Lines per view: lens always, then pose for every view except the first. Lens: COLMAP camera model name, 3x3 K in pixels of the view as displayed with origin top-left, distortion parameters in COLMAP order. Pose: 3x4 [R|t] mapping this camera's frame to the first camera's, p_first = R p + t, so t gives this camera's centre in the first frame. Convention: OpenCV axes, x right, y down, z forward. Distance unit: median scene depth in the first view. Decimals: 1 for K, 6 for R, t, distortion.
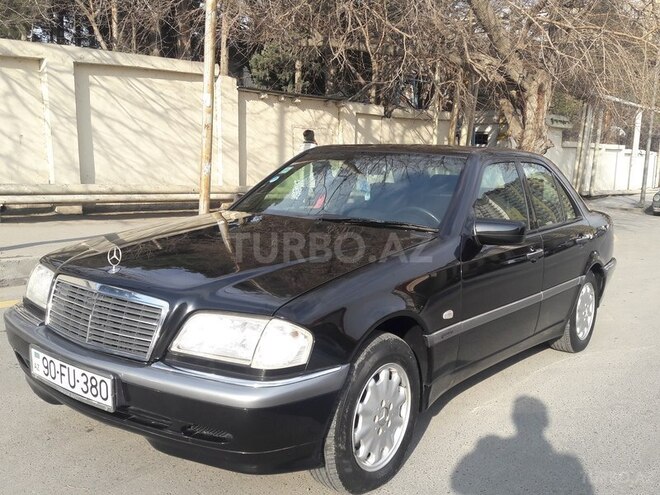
lens RADIAL K [[636.3, 0, 330.0], [0, 636.3, 247.5], [0, 0, 1]] dist [0.168235, -0.389876]
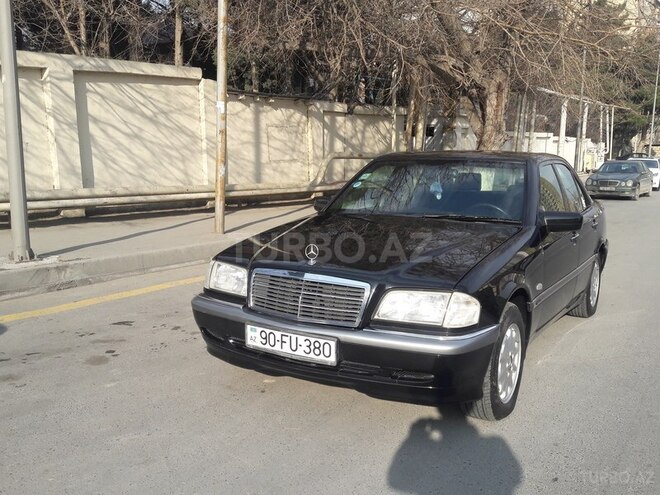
lens RADIAL K [[636.3, 0, 330.0], [0, 636.3, 247.5], [0, 0, 1]] dist [0.168235, -0.389876]
pose [[0.993562, -0.040706, 0.105727, -0.099341], [0.039248, 0.999104, 0.015833, -0.003432], [-0.106277, -0.011582, 0.994269, -0.070171]]
